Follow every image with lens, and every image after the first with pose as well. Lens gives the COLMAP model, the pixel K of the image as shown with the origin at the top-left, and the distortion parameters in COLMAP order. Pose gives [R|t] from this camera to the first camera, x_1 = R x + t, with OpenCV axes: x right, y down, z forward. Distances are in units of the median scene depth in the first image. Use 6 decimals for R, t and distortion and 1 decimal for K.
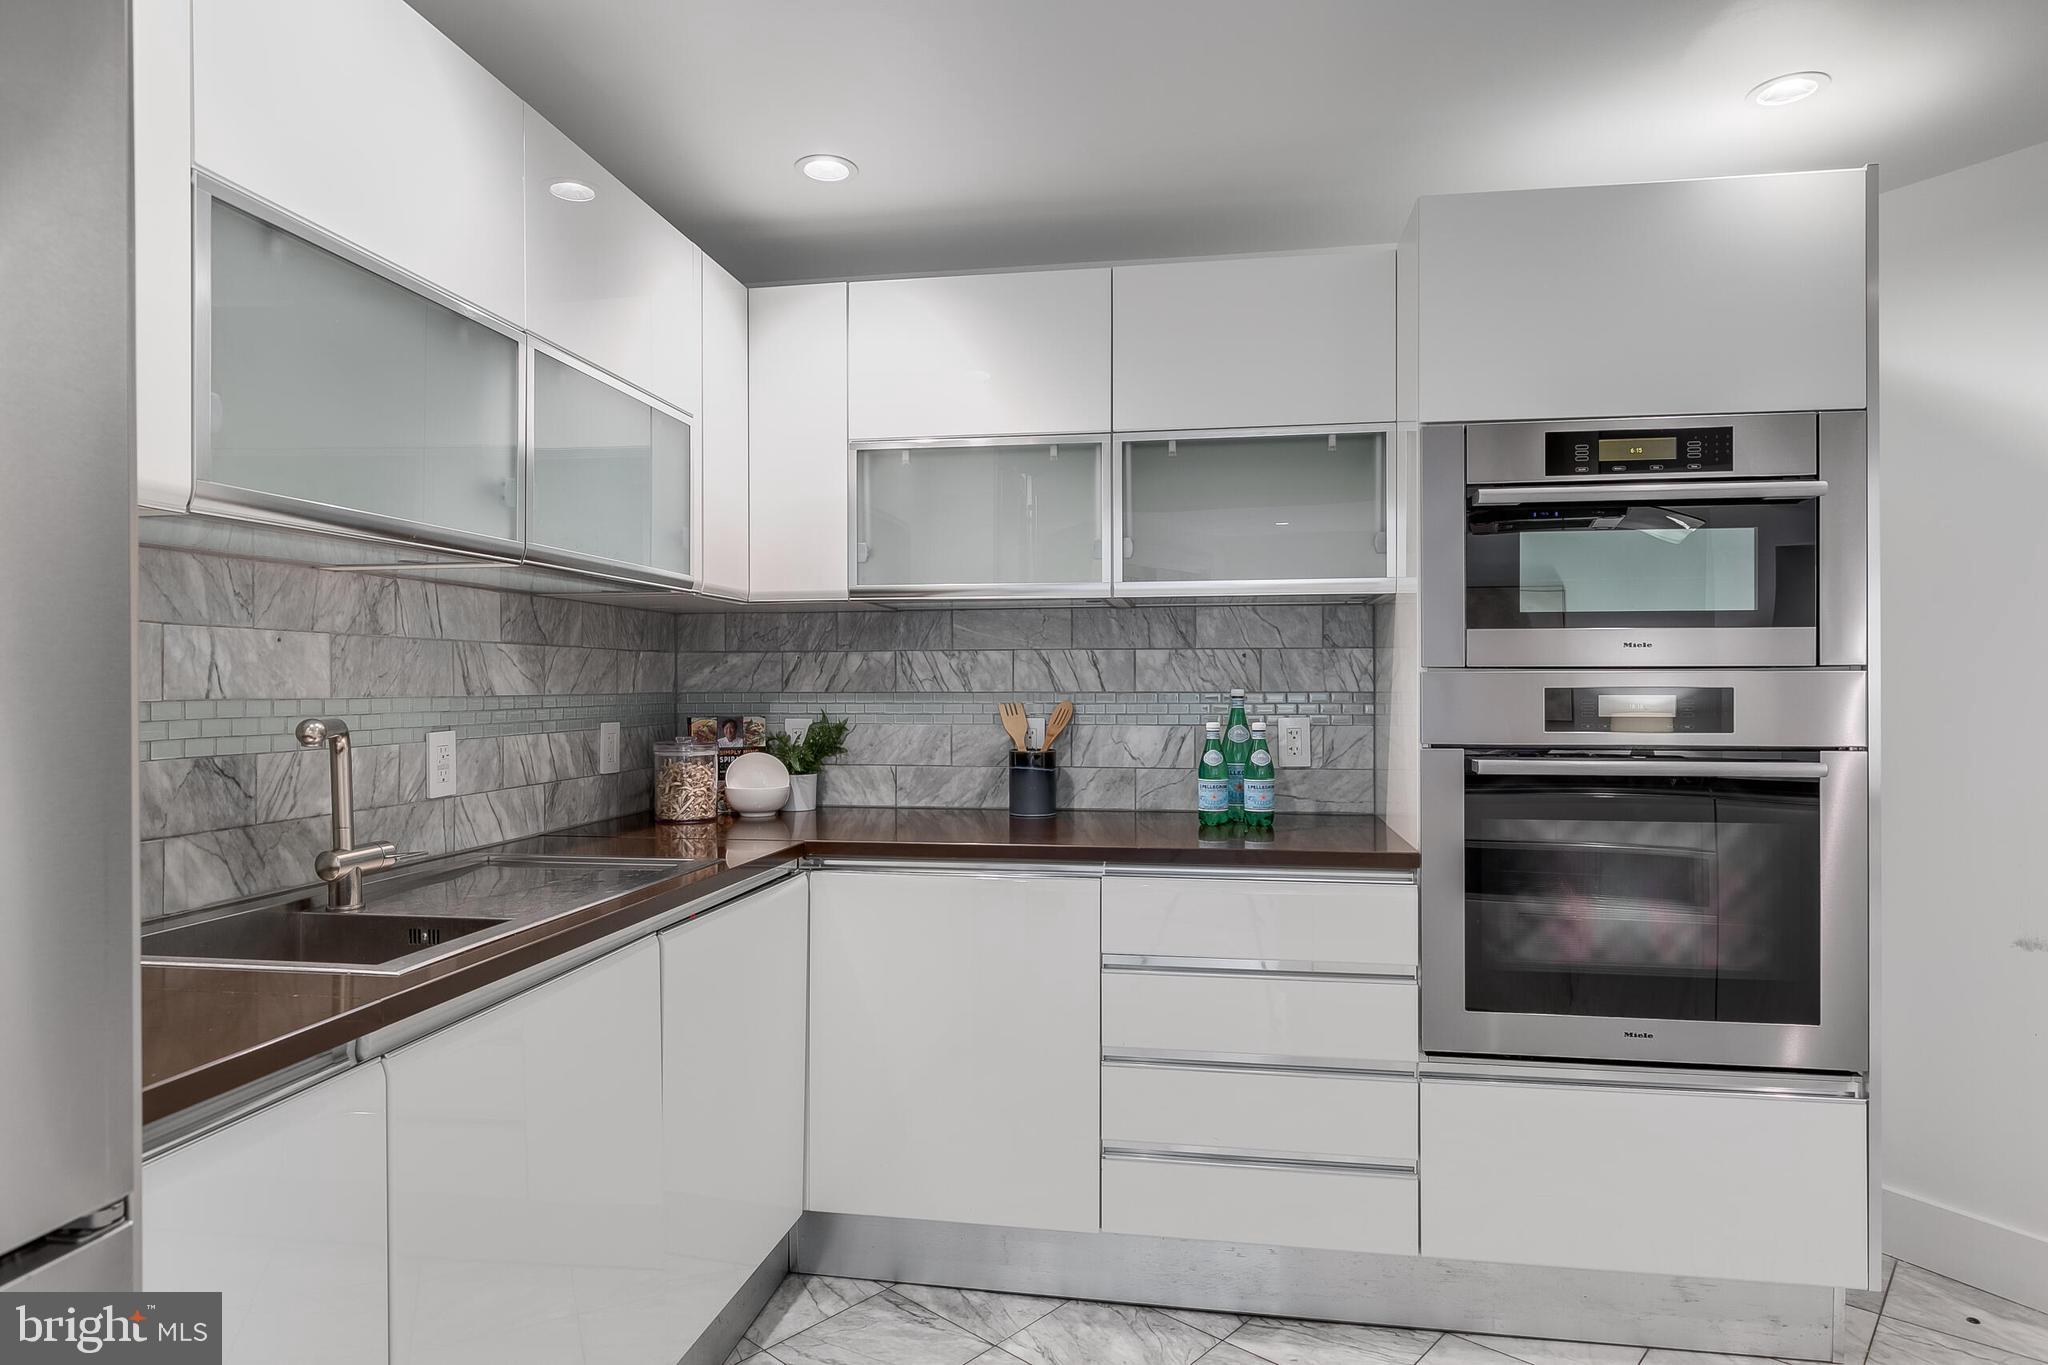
lens RADIAL K [[1161.8, 0, 1079.4], [0, 1161.8, 684.6], [0, 0, 1]] dist [0.000227, -0.000229]
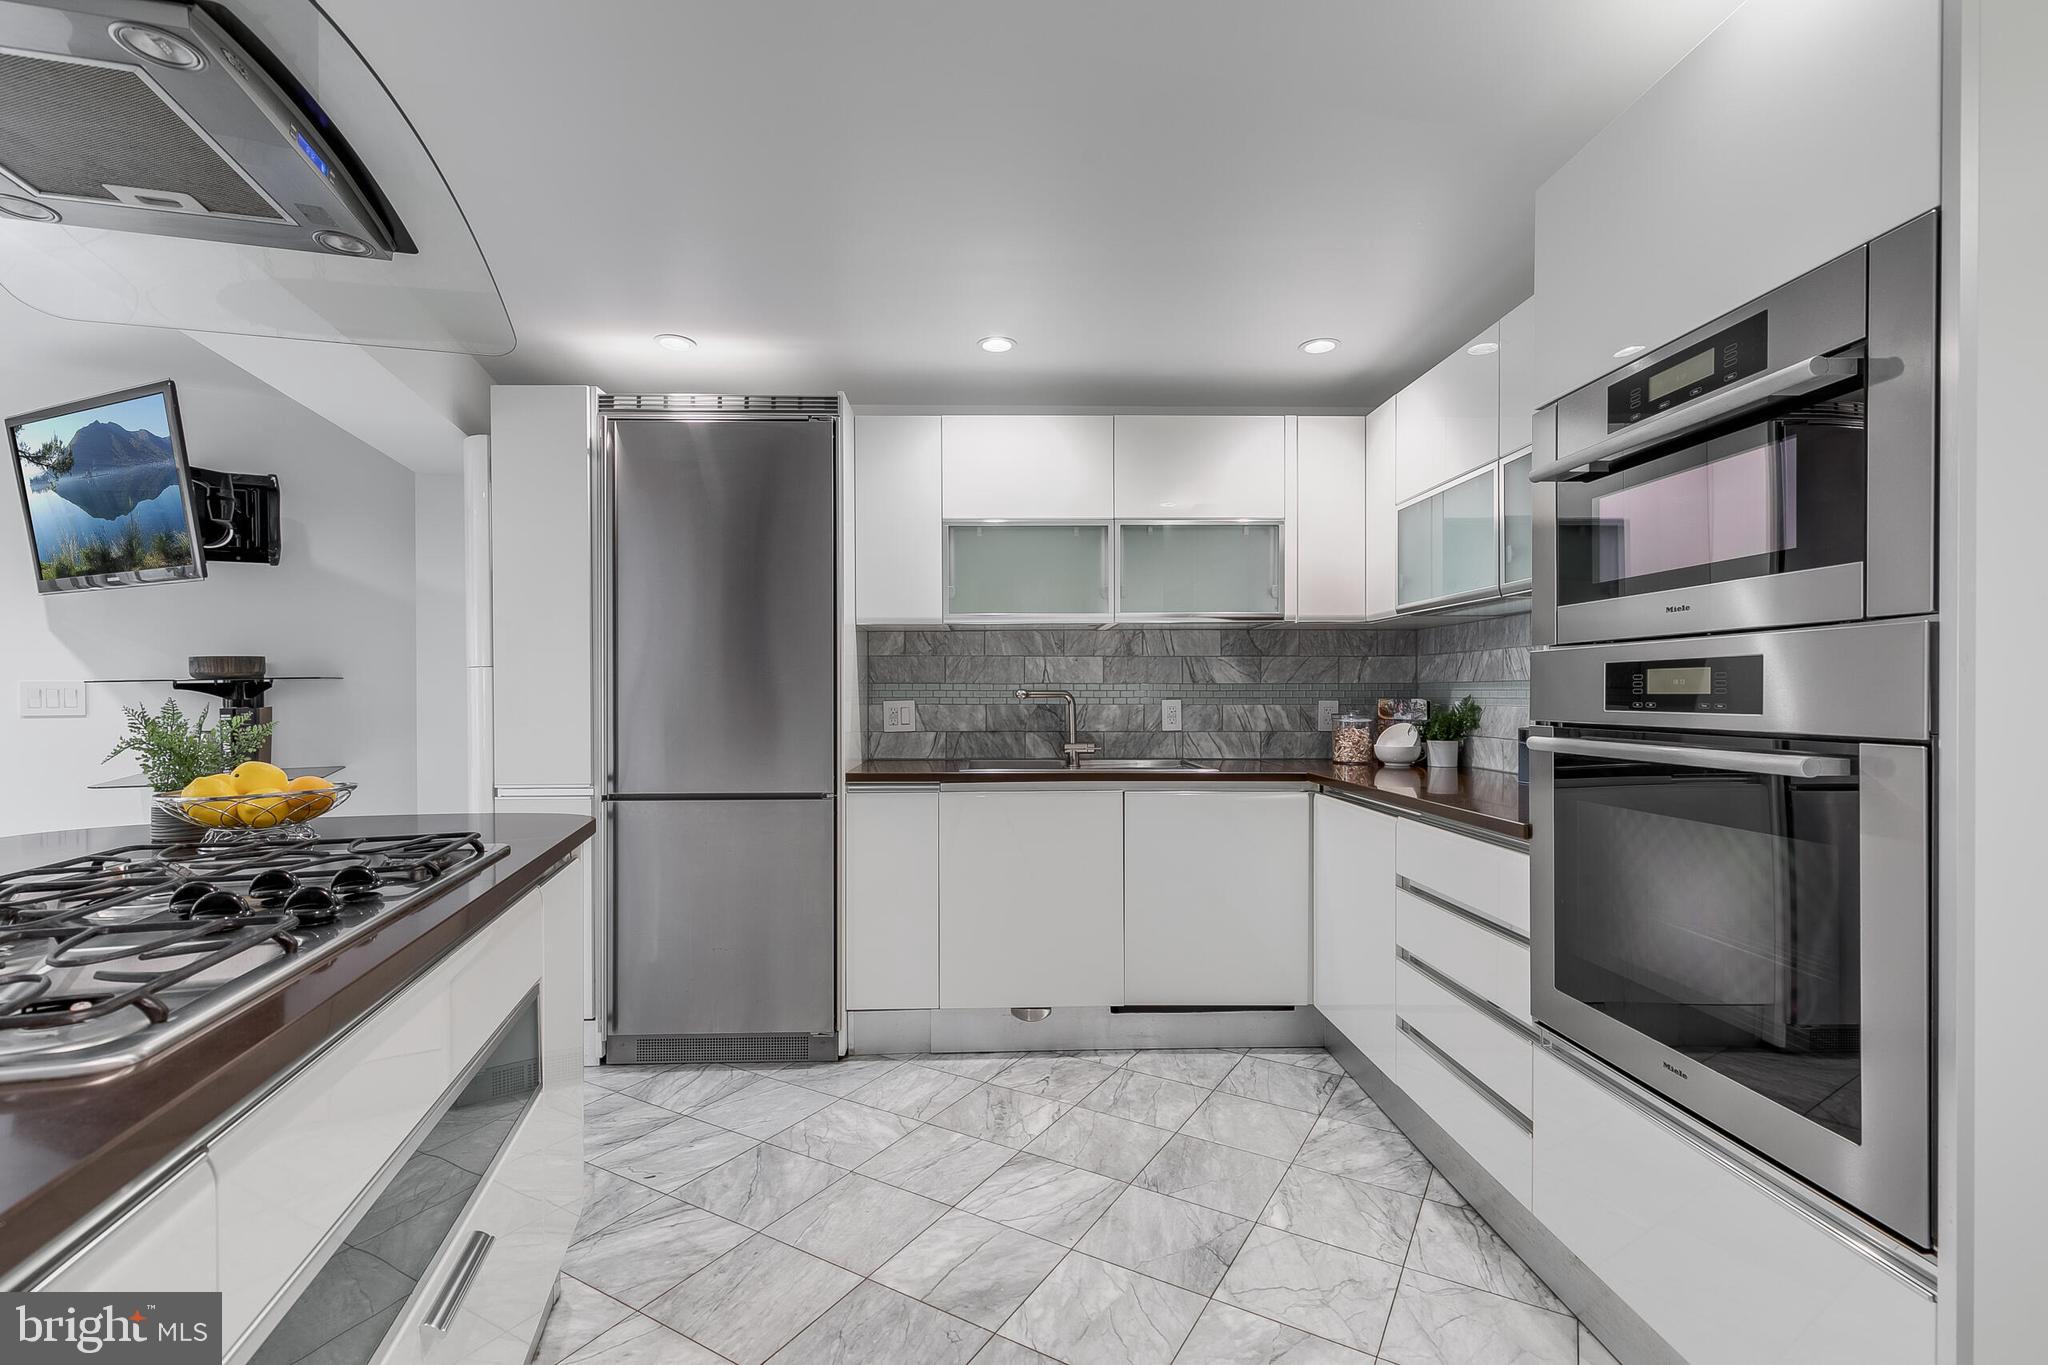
lens RADIAL K [[942.0, 0, 1009.6], [0, 942.0, 694.5], [0, 0, 1]] dist [0.011609, -0.001942]
pose [[0.179490, 0.002188, -0.983757, 0.991395], [0.000805, 0.999997, 0.002371, 0.024154], [0.983760, -0.001218, 0.179487, 0.369415]]
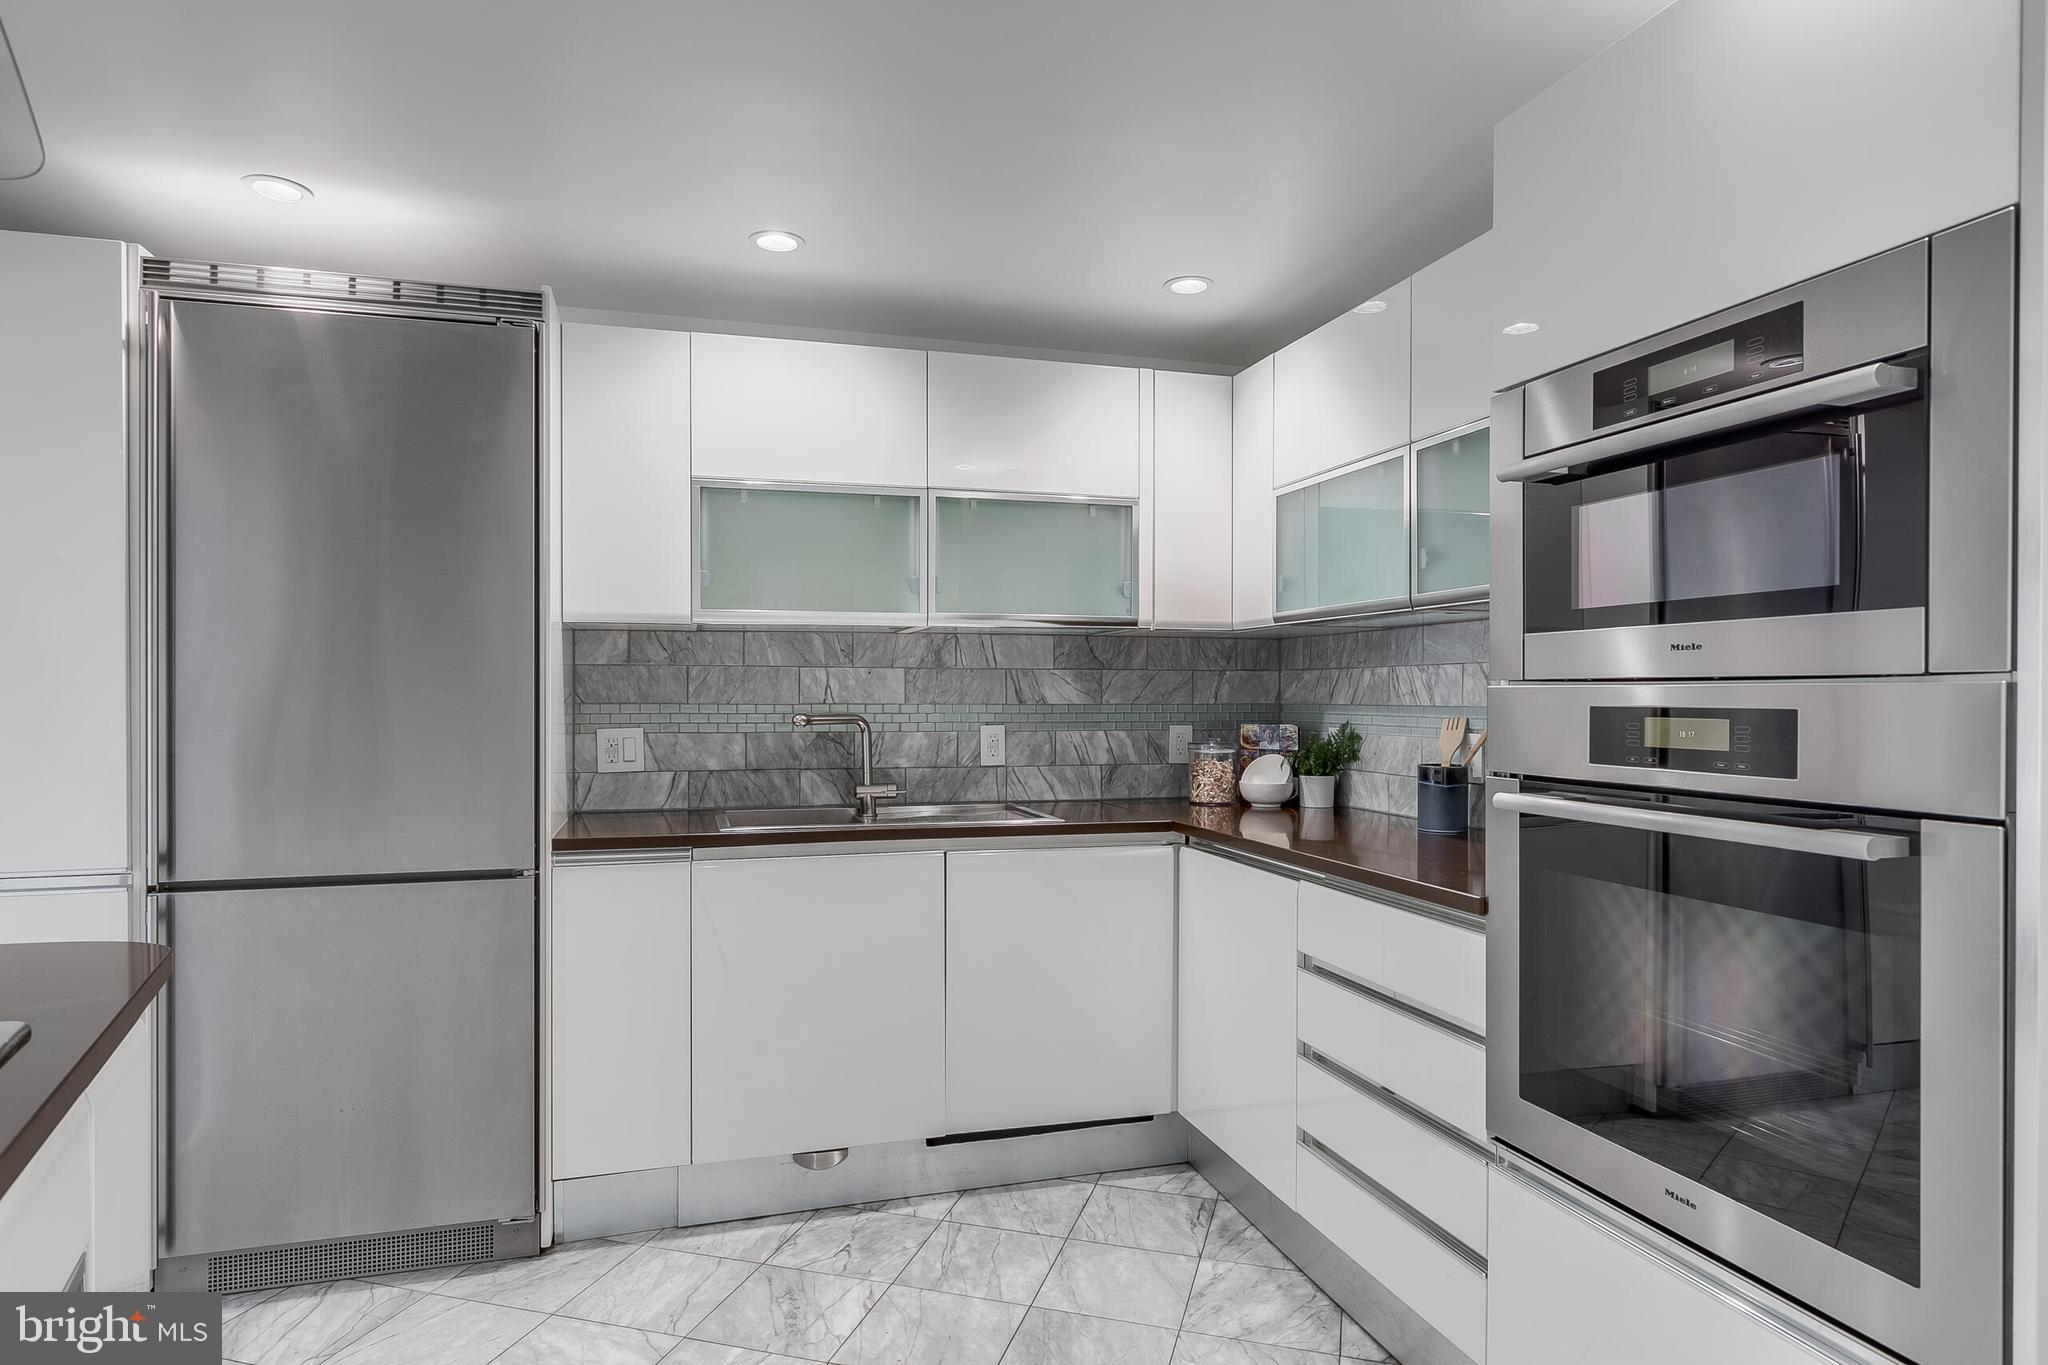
lens RADIAL K [[1187.8, 0, 1026.4], [0, 1187.8, 698.9], [0, 0, 1]] dist [0.004831, -0.003493]
pose [[0.427429, 0.005628, -0.904031, 0.891098], [-0.003087, 0.999984, 0.004766, -0.004330], [0.904043, 0.000753, 0.427440, 0.304807]]
